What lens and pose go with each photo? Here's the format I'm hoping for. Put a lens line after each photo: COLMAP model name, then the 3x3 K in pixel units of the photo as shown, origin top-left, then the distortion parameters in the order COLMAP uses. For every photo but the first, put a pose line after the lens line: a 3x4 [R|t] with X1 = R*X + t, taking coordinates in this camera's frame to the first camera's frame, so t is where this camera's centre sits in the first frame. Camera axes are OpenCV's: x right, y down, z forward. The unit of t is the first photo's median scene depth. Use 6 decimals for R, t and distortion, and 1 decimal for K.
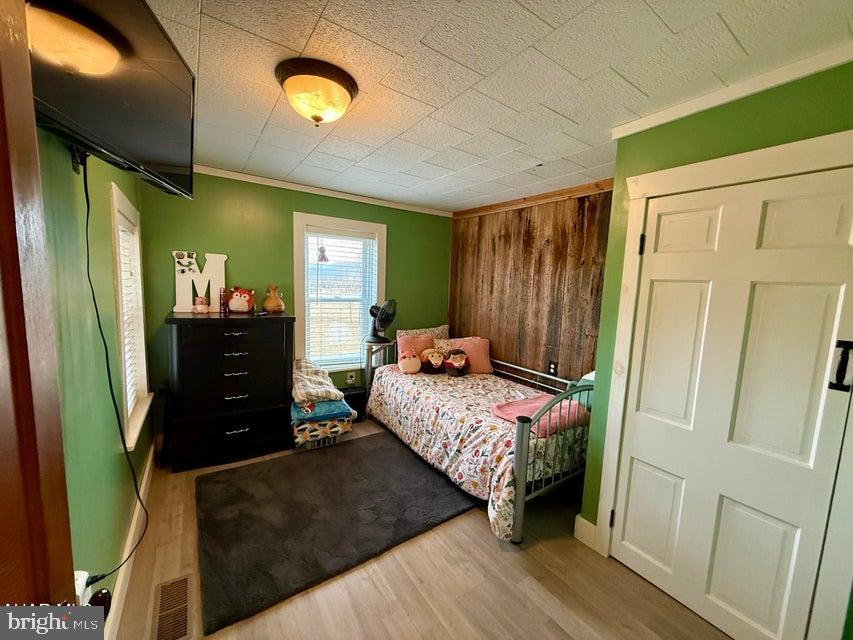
lens RADIAL K [[337.3, 0, 423.5], [0, 337.3, 320.9], [0, 0, 1]] dist [-0.003088, 0.001392]
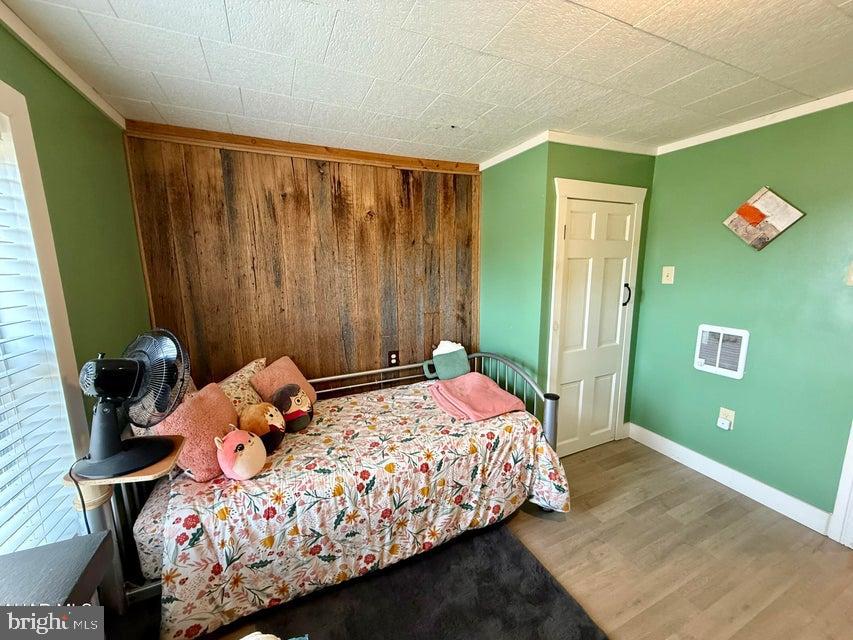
lens RADIAL K [[337.3, 0, 424.9], [0, 337.3, 320.7], [0, 0, 1]] dist [-0.003088, 0.001392]
pose [[0.165175, -0.208127, 0.964054, -0.475068], [0.137782, 0.972765, 0.186401, -0.120486], [-0.976593, 0.102041, 0.189353, 0.764648]]
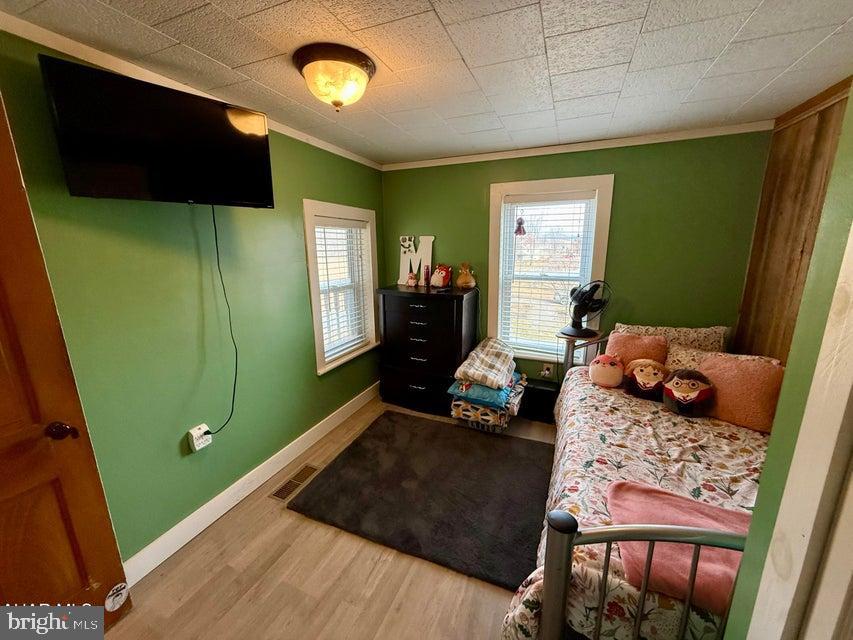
lens RADIAL K [[337.3, 0, 424.2], [0, 337.3, 320.2], [0, 0, 1]] dist [-0.003088, 0.001392]
pose [[0.536712, 0.142886, -0.831579, 0.385569], [-0.064612, 0.989623, 0.128340, -0.057132], [0.841288, -0.015152, 0.540375, 0.343322]]
